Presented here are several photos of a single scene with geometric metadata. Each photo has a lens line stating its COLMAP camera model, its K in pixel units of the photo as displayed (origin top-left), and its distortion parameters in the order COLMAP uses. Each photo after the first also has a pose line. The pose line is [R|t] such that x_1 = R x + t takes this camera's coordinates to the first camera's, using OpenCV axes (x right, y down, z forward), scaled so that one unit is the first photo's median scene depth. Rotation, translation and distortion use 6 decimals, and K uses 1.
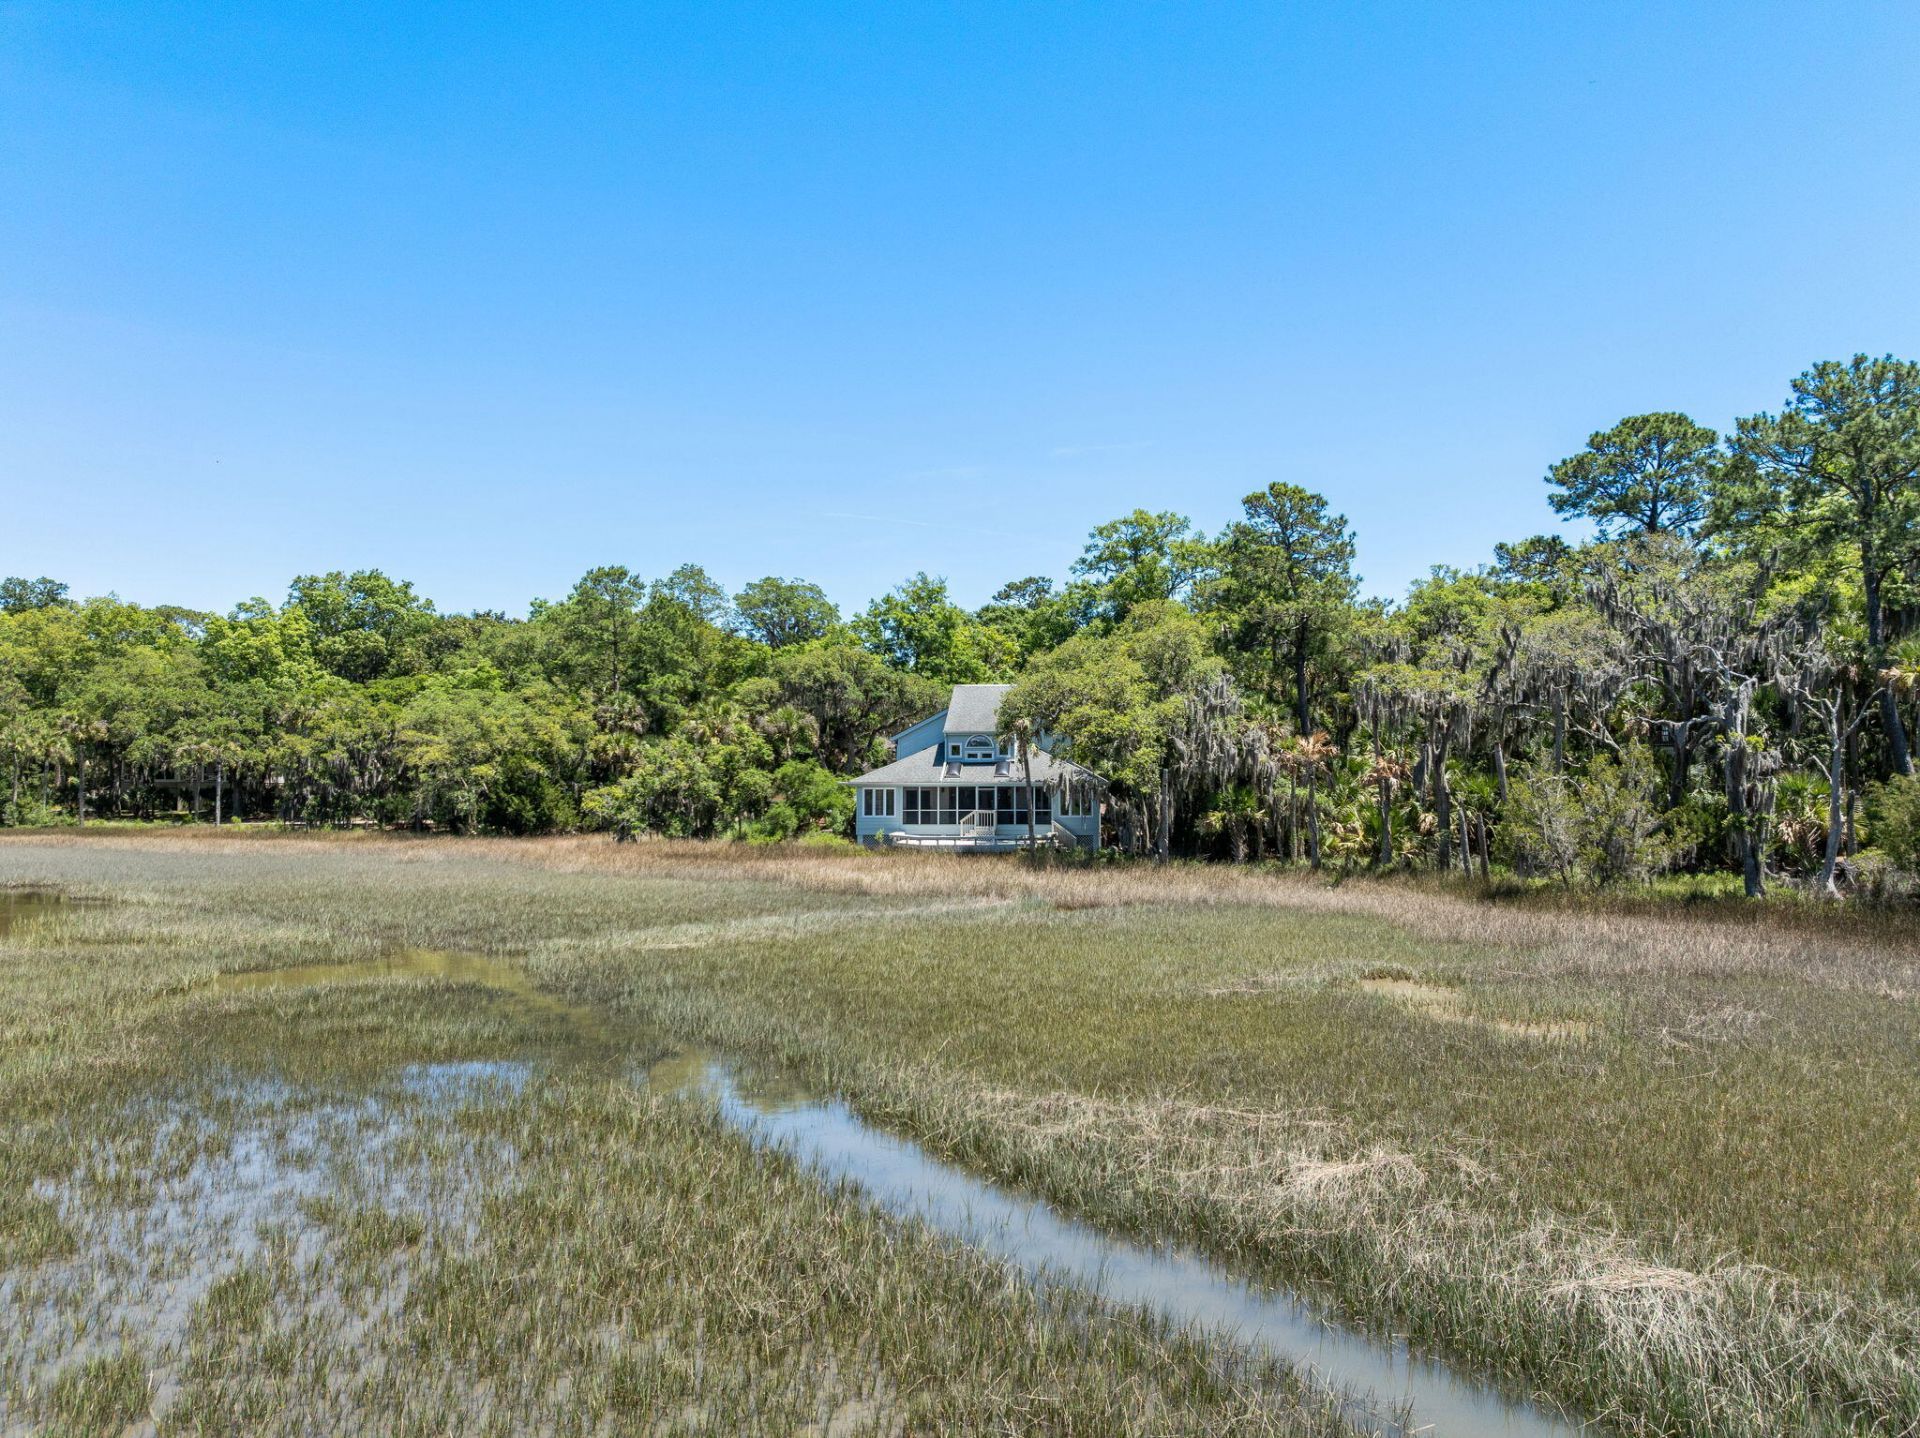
lens RADIAL K [[1350.3, 0, 954.8], [0, 1350.3, 722.1], [0, 0, 1]] dist [-0.036431, 0.001740]
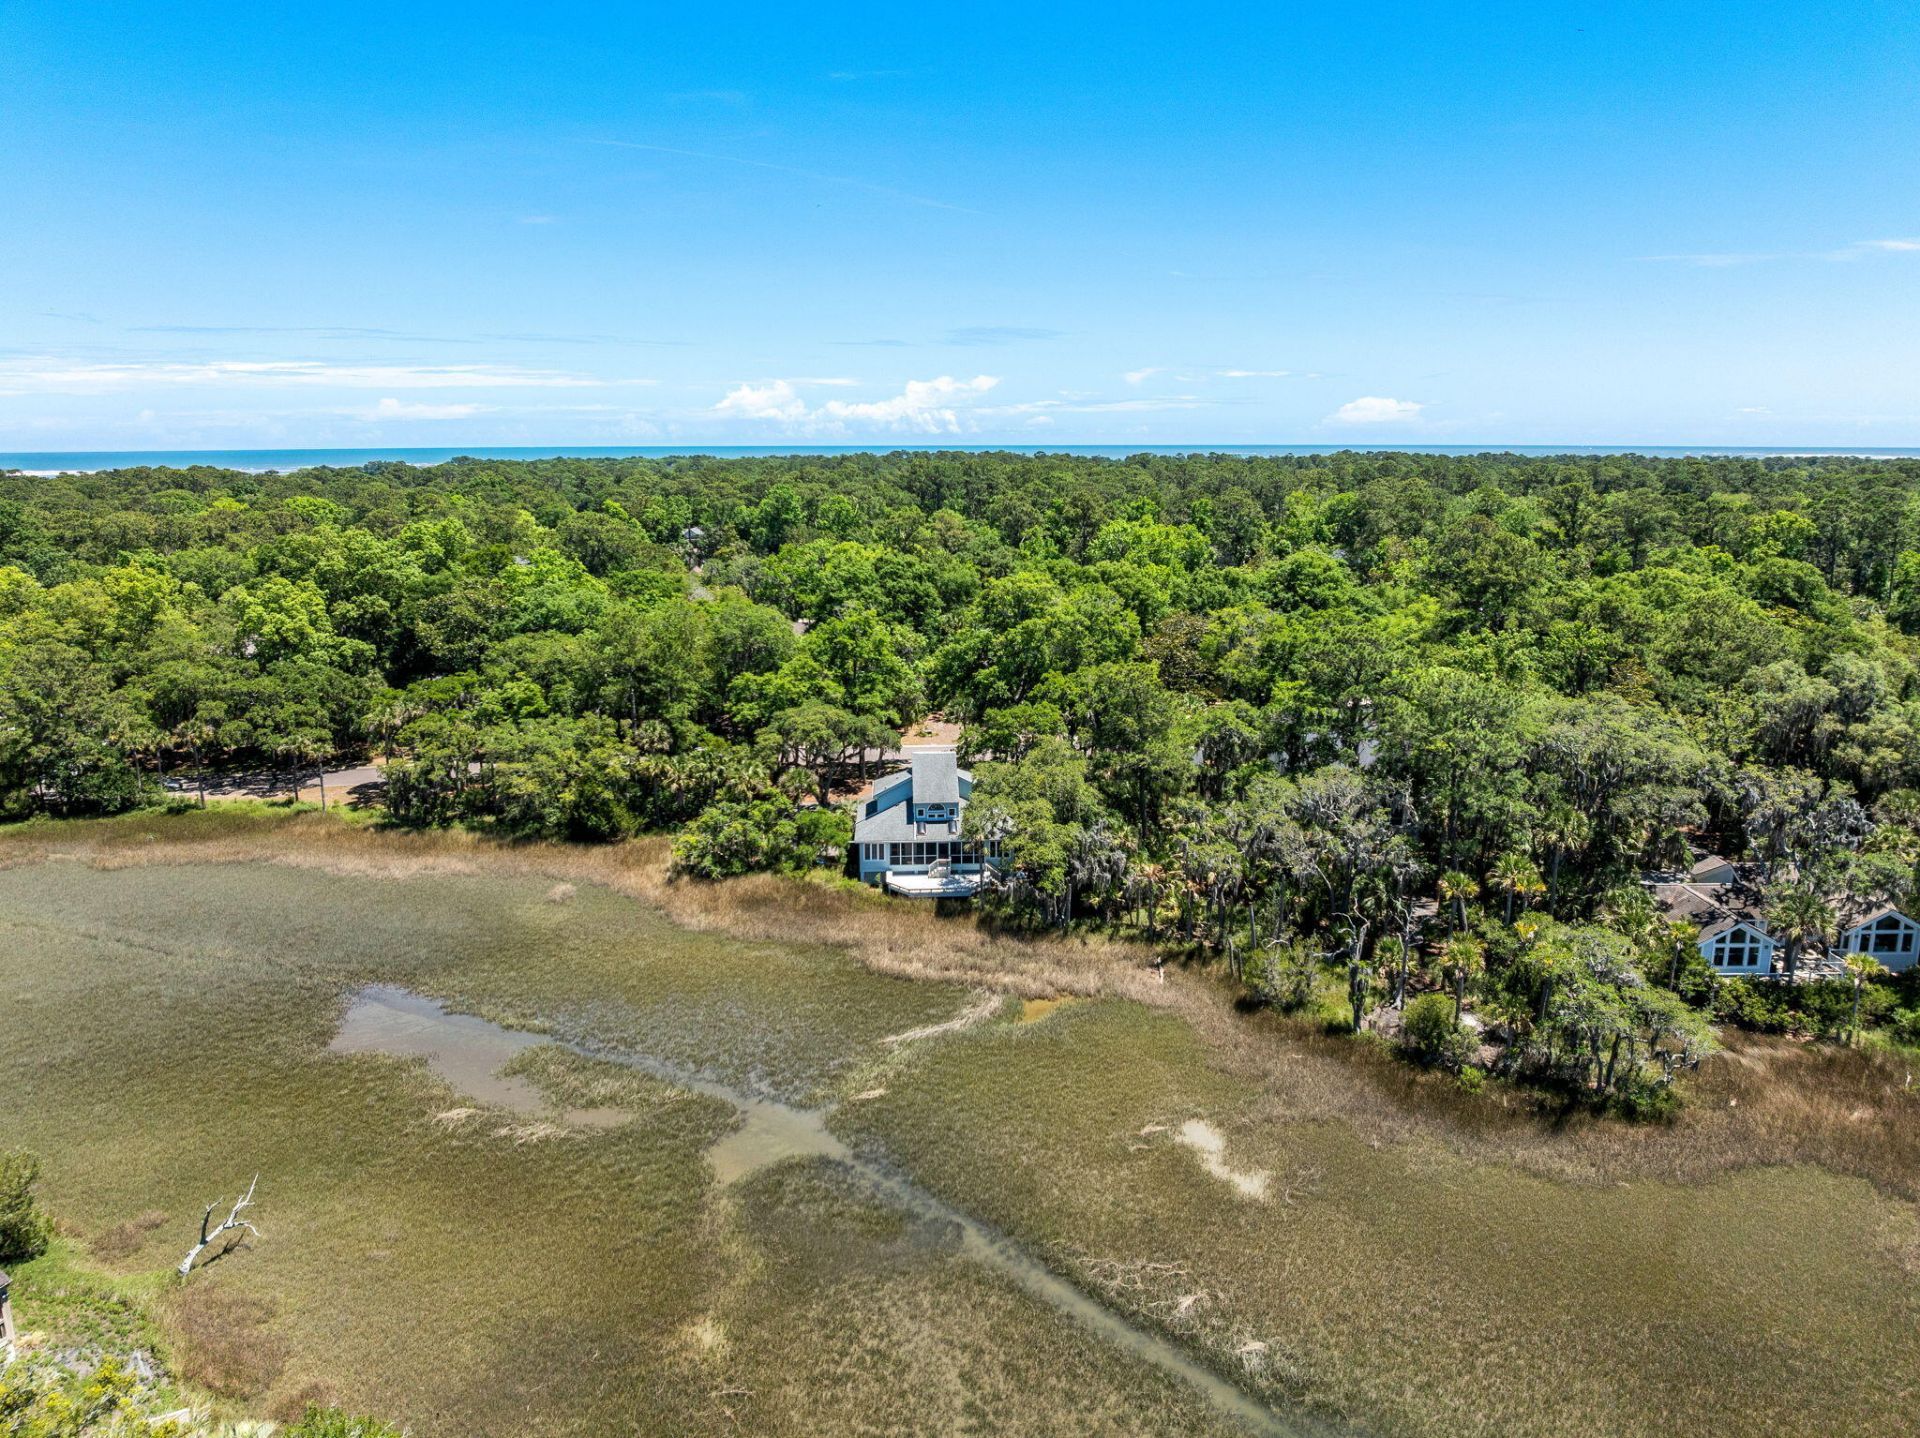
lens RADIAL K [[1350.3, 0, 961.3], [0, 1350.3, 716.5], [0, 0, 1]] dist [-0.036431, 0.001740]
pose [[0.987308, -0.029981, 0.155963, -0.194648], [-0.009185, 0.969598, 0.244531, -0.472509], [-0.158553, -0.242860, 0.957016, -0.466086]]
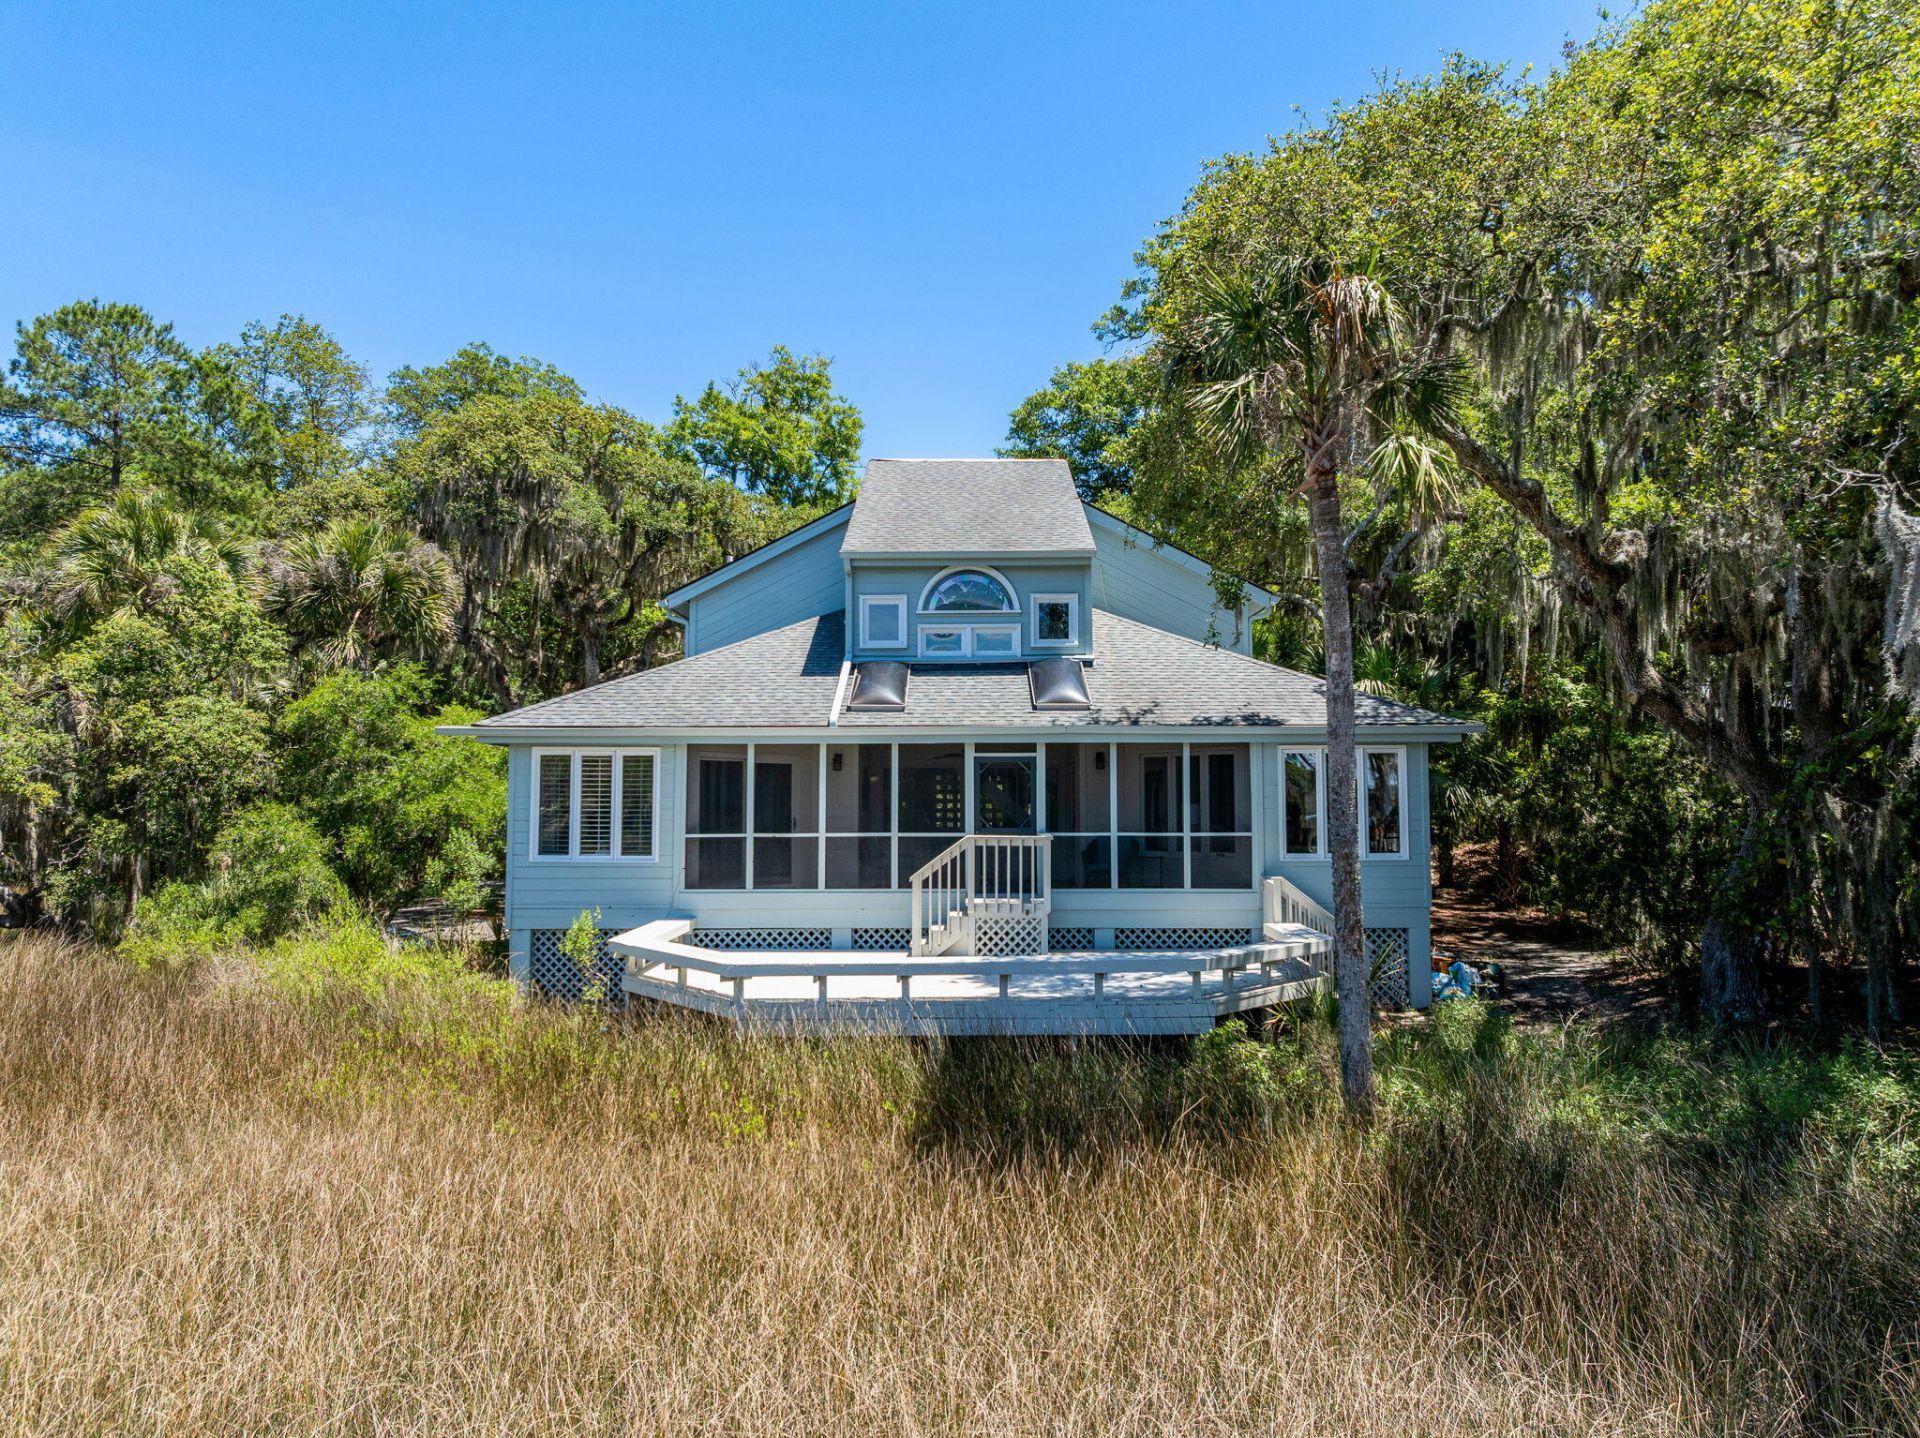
lens RADIAL K [[1350.3, 0, 967.9], [0, 1350.3, 713.3], [0, 0, 1]] dist [-0.036431, 0.001740]
pose [[0.994367, 0.006492, 0.105792, -0.011788], [-0.004084, 0.999728, -0.022957, 0.047212], [-0.105912, 0.022396, 0.994123, 0.729734]]
